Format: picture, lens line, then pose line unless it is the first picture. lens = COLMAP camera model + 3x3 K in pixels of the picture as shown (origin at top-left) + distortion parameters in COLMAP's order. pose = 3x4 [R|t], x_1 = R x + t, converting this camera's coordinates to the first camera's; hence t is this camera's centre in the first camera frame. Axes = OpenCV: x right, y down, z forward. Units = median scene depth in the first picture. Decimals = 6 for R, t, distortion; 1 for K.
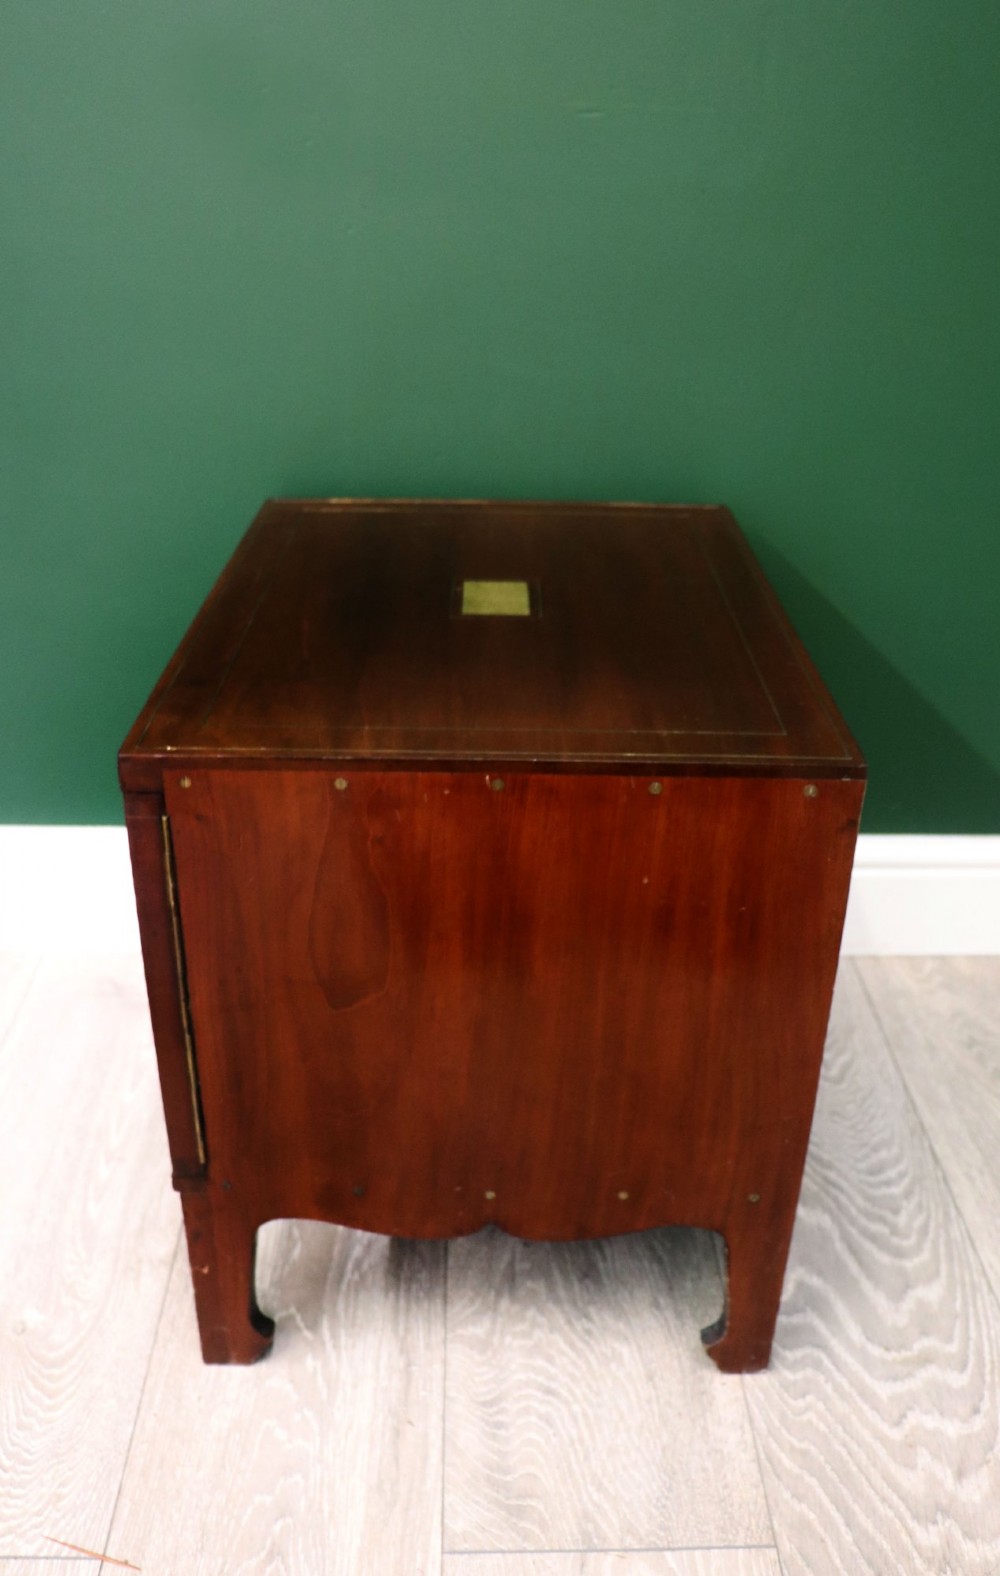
lens RADIAL K [[1394.3, 0, 500.0], [0, 1394.3, 788.0], [0, 0, 1]] dist [-0.171075, 0.117068]
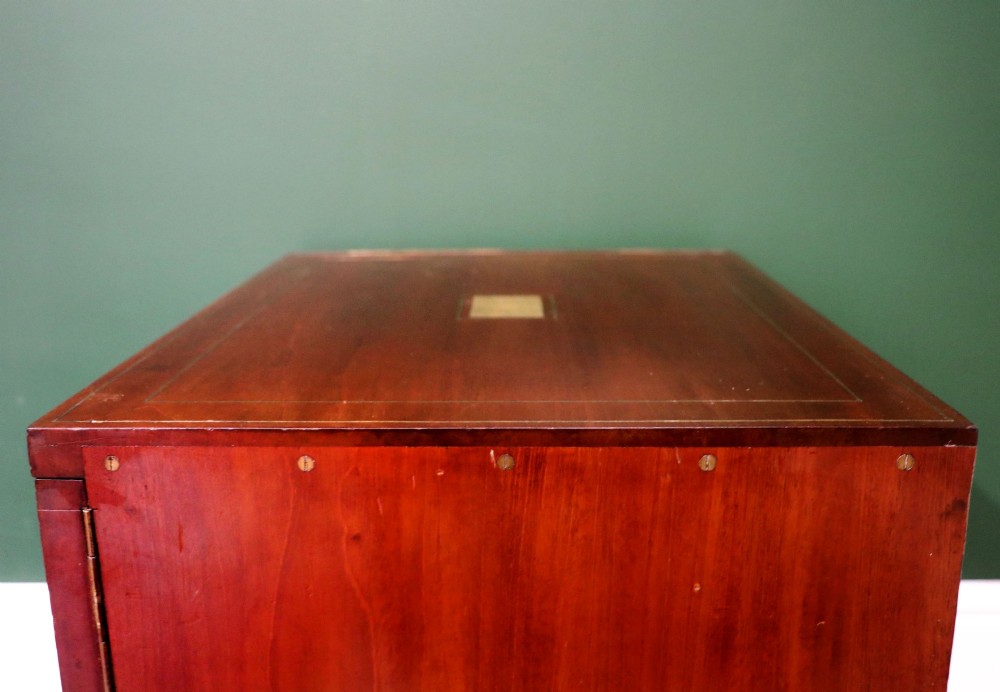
lens RADIAL K [[1100.0, 0, 500.0], [0, 1100.0, 346.0], [0, 0, 1]] dist [-0.166299, 0.296189]
pose [[0.999648, -0.017767, -0.019700, 0.008624], [0.013115, 0.976481, -0.215203, 0.066292], [0.023060, 0.214869, 0.976371, 0.384285]]
